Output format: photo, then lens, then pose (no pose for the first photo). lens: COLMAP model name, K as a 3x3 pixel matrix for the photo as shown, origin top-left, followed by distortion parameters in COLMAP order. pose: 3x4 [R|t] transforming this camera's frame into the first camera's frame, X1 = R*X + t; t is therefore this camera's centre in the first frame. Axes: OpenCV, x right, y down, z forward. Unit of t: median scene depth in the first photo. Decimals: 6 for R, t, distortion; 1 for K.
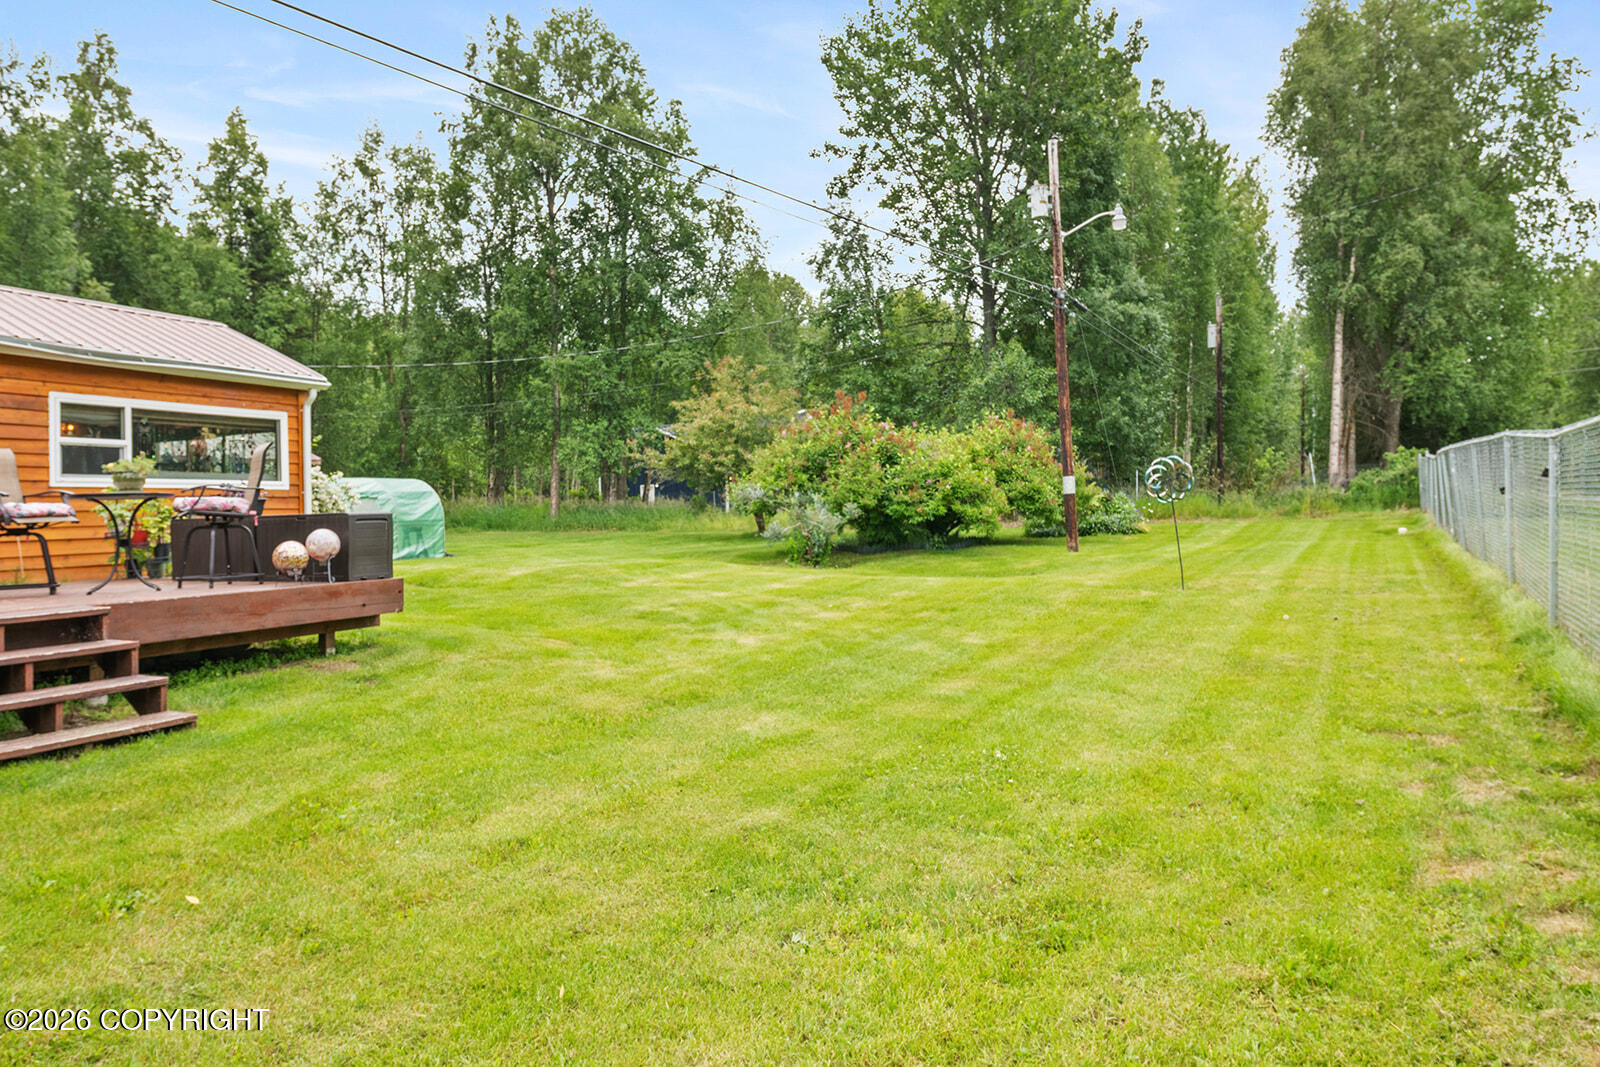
lens RADIAL K [[1074.8, 0, 796.7], [0, 1074.8, 506.8], [0, 0, 1]] dist [0.001566, -0.001060]
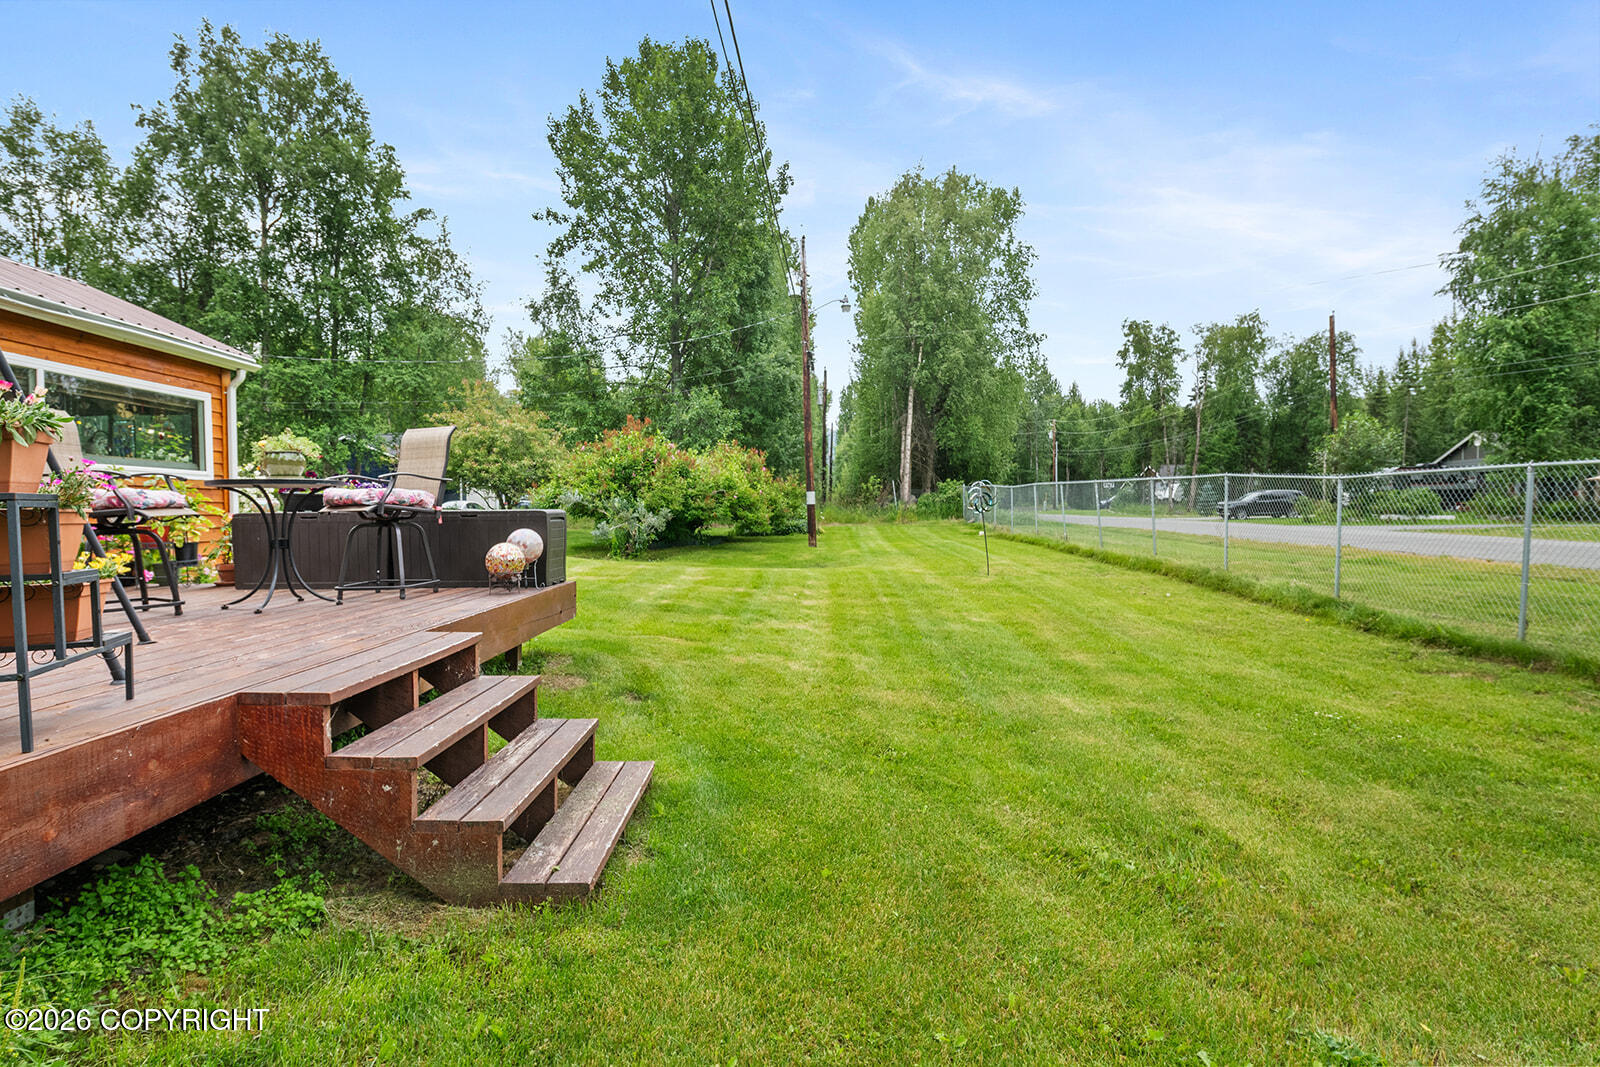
lens RADIAL K [[788.9, 0, 801.5], [0, 788.9, 529.4], [0, 0, 1]] dist [-0.007492, -0.001246]
pose [[0.889265, 0.009061, 0.457302, -0.139828], [-0.018970, 0.999674, 0.017082, 0.001571], [-0.456998, -0.023865, 0.889147, 0.083555]]
